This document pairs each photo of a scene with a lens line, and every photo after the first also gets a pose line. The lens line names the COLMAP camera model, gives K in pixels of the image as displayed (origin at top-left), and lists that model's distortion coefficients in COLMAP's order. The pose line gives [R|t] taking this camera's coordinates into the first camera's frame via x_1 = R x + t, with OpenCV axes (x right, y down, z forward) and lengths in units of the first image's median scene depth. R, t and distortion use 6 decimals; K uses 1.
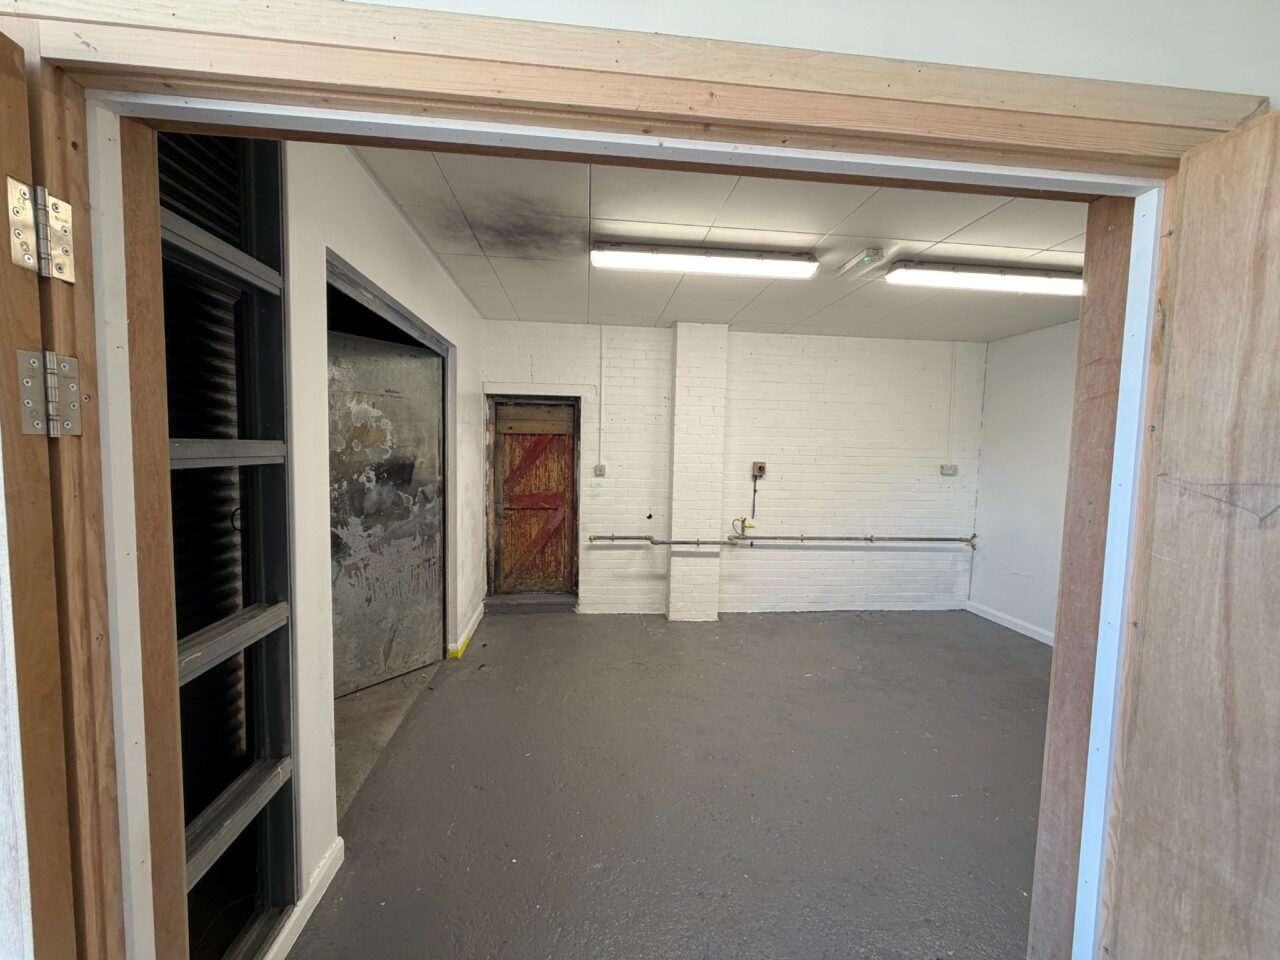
lens RADIAL K [[509.0, 0, 637.4], [0, 509.0, 481.6], [0, 0, 1]] dist [0.000829, -0.000619]
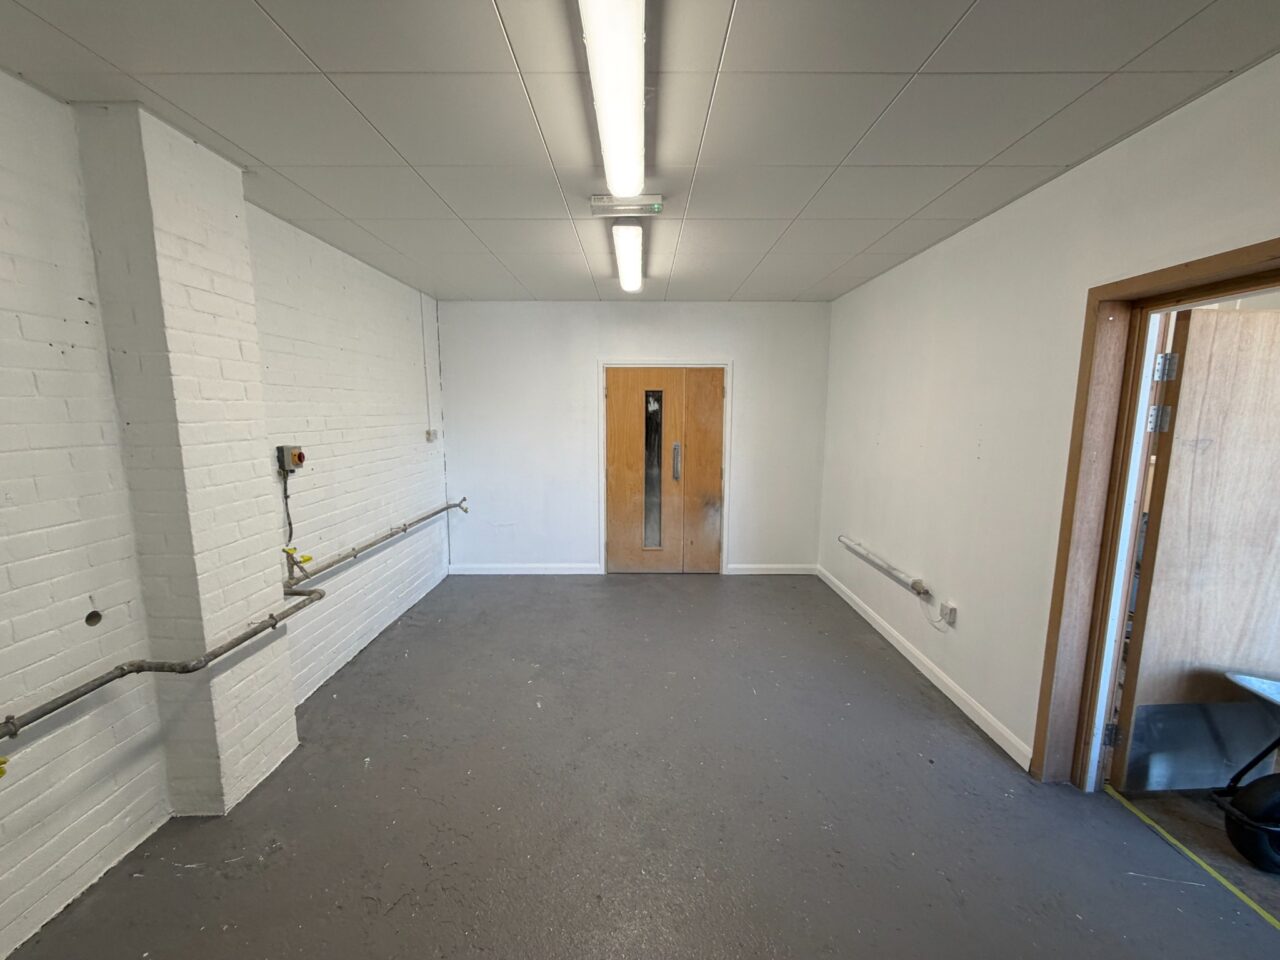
lens RADIAL K [[509.0, 0, 637.4], [0, 509.0, 481.6], [0, 0, 1]] dist [0.000829, -0.000619]
pose [[0.104850, -0.160207, 0.981499, -0.563347], [0.068065, 0.985781, 0.153634, -0.118817], [-0.992156, 0.050697, 0.114264, 1.084100]]
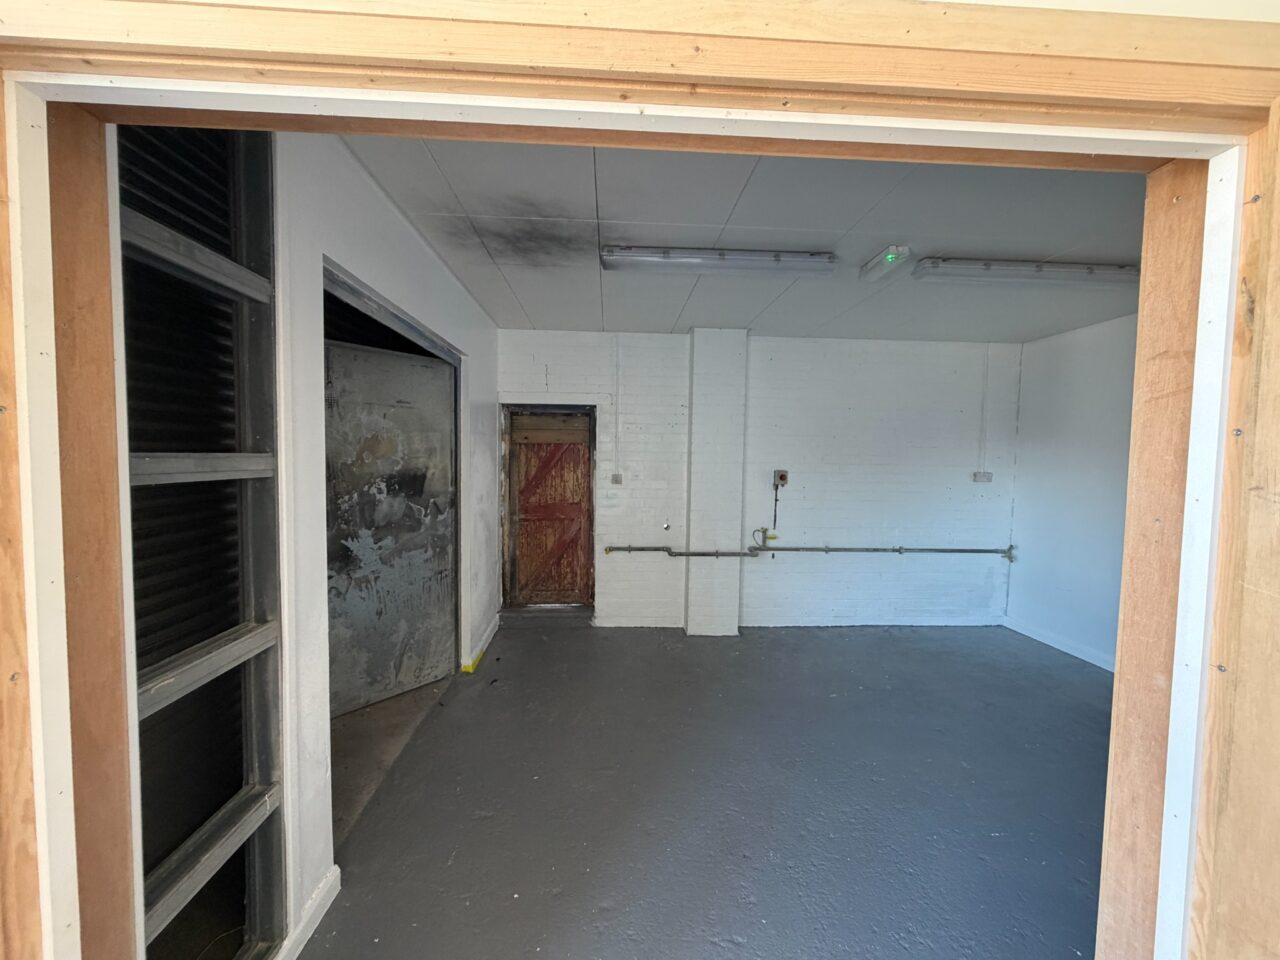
lens RADIAL K [[509.0, 0, 637.4], [0, 509.0, 481.6], [0, 0, 1]] dist [0.000829, -0.000619]
pose [[0.998965, -0.004934, -0.045221, 0.023582], [0.004172, 0.999848, -0.016927, -0.004900], [0.045297, 0.016721, 0.998834, 0.043932]]
